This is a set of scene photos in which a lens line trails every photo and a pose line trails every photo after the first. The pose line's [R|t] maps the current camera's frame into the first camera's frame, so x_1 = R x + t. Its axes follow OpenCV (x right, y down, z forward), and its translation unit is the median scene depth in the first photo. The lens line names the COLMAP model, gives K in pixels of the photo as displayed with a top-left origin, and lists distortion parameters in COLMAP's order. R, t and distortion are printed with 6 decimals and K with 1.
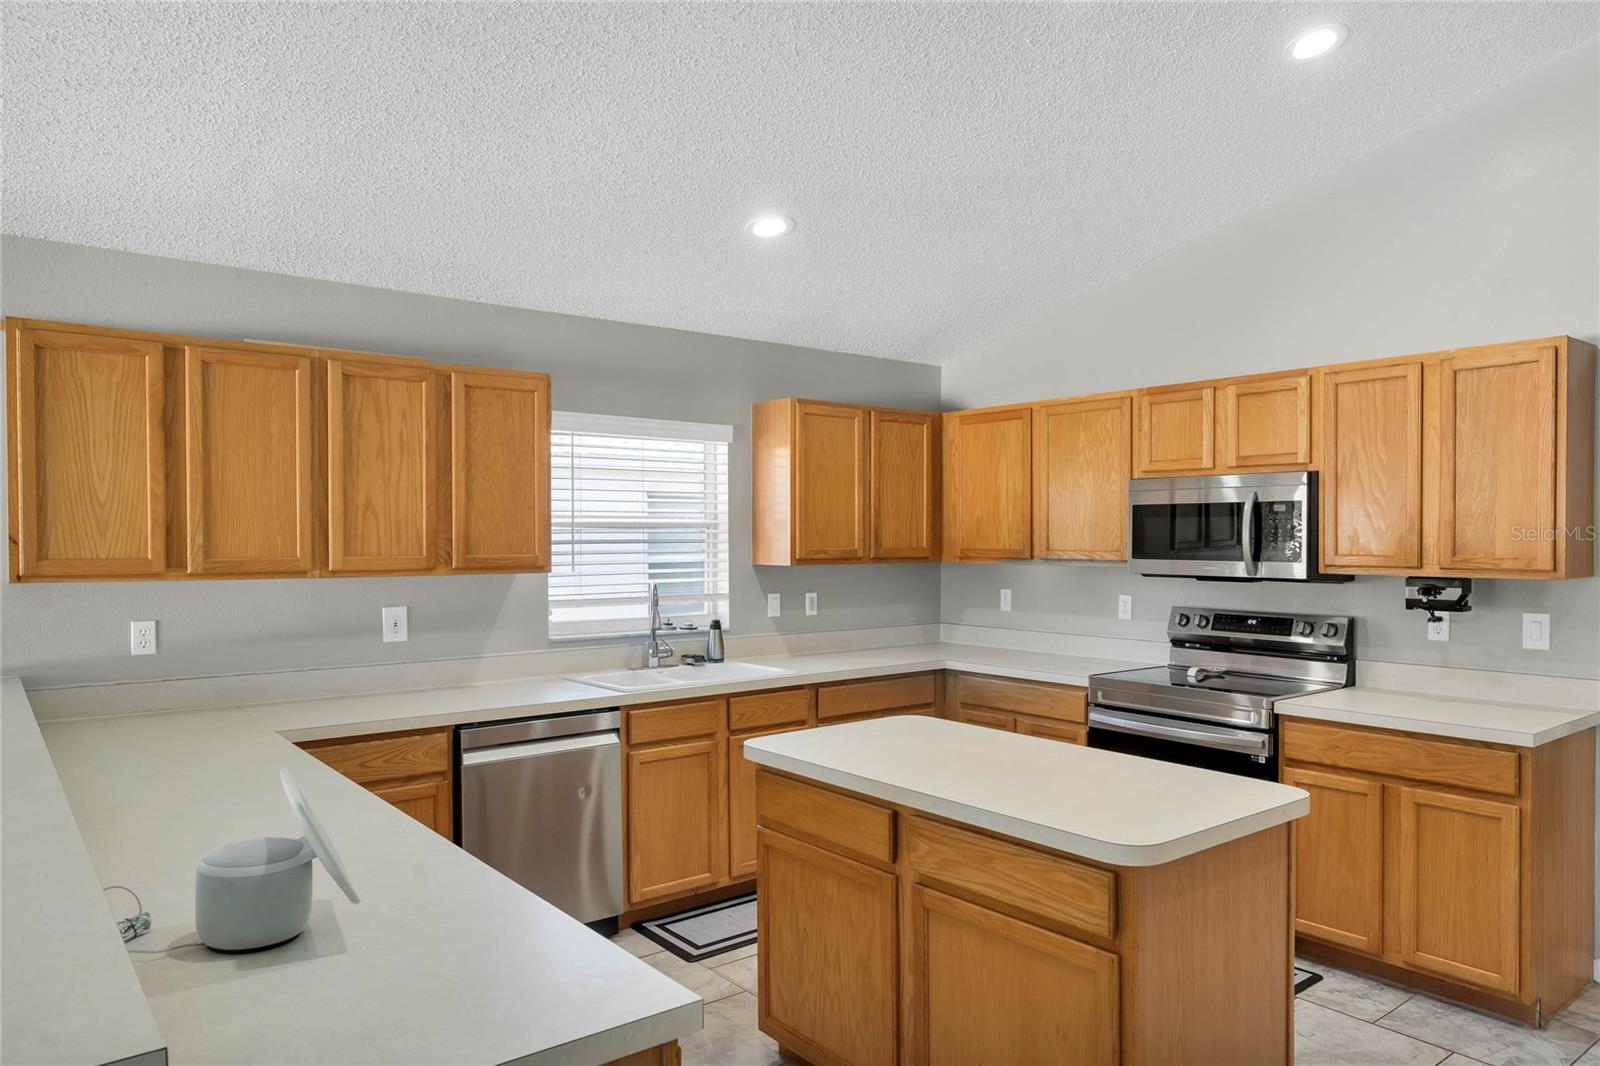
lens RADIAL K [[1043.6, 0, 800.0], [0, 1043.6, 533.0], [0, 0, 1]] dist [-0.027553, -0.000137]
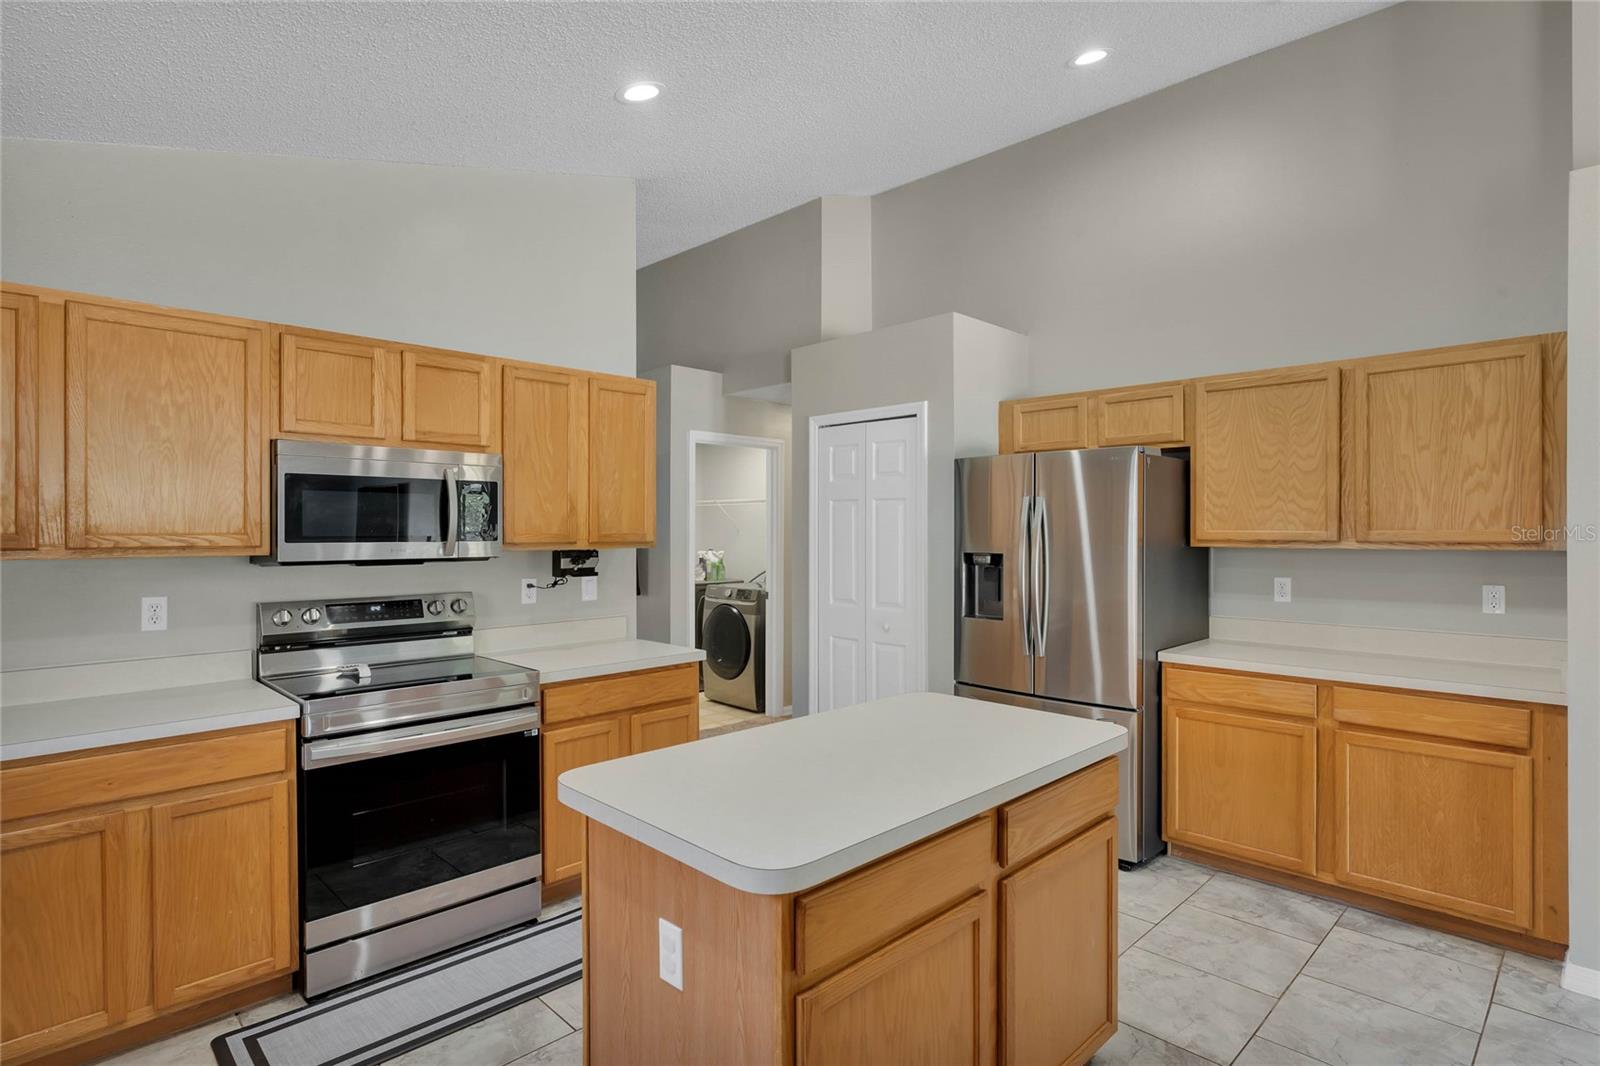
lens RADIAL K [[819.7, 0, 800.0], [0, 819.7, 533.0], [0, 0, 1]] dist [0.001133, 0.000211]
pose [[-0.104323, -0.004816, 0.994532, -0.343056], [-0.001298, 0.999988, 0.004707, 0.014683], [-0.994543, -0.000800, -0.104328, 0.720099]]
